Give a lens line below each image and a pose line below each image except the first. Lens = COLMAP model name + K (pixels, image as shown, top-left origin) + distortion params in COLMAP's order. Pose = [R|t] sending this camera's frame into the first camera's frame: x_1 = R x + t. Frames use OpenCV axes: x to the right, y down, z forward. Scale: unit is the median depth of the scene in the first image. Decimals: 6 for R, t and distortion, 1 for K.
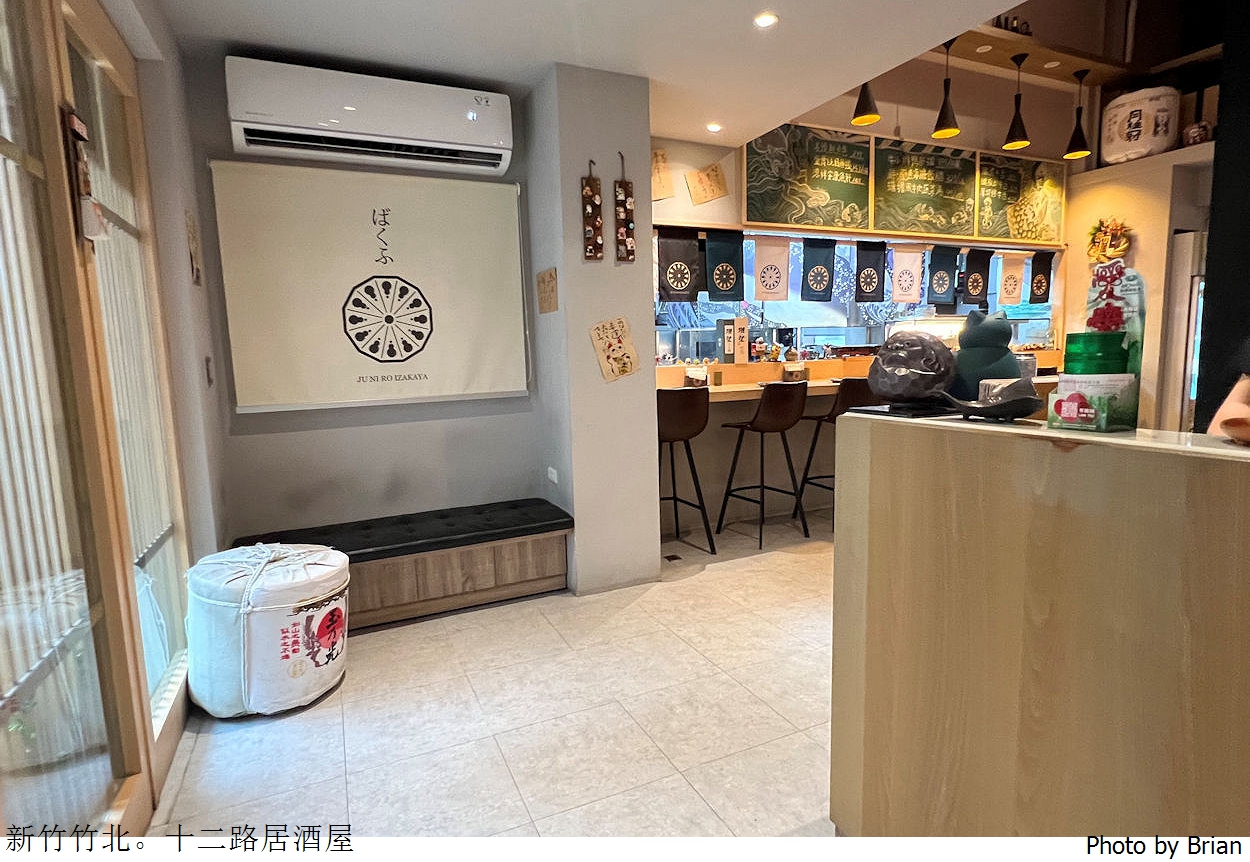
lens RADIAL K [[628.4, 0, 625.0], [0, 628.4, 431.0], [0, 0, 1]] dist [-0.018882, 0.000297]
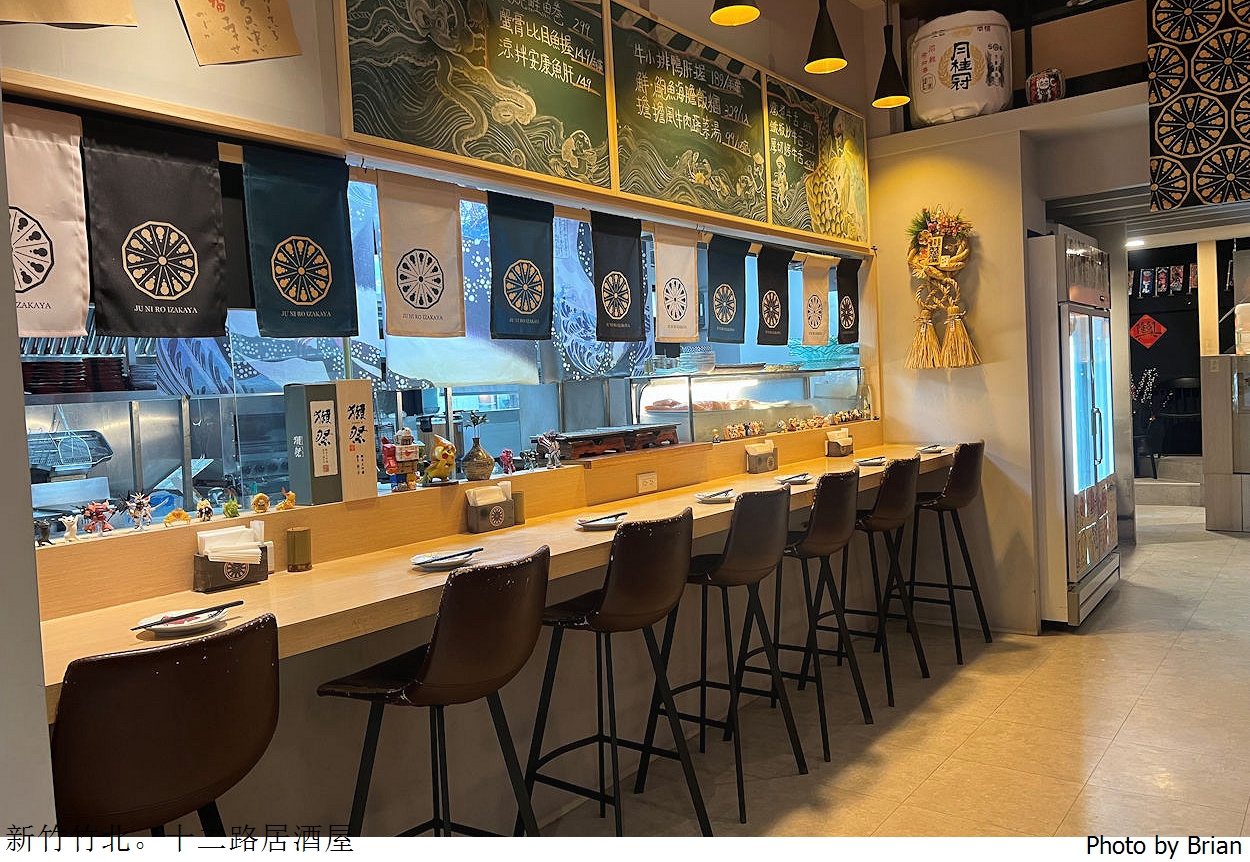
lens RADIAL K [[951.8, 0, 625.0], [0, 951.8, 431.0], [0, 0, 1]] dist [0.025135, -0.003194]
pose [[0.877908, -0.034587, 0.477578, 0.046657], [0.081901, 0.993536, -0.078600, -0.080631], [-0.471773, 0.108117, 0.875066, 0.372831]]
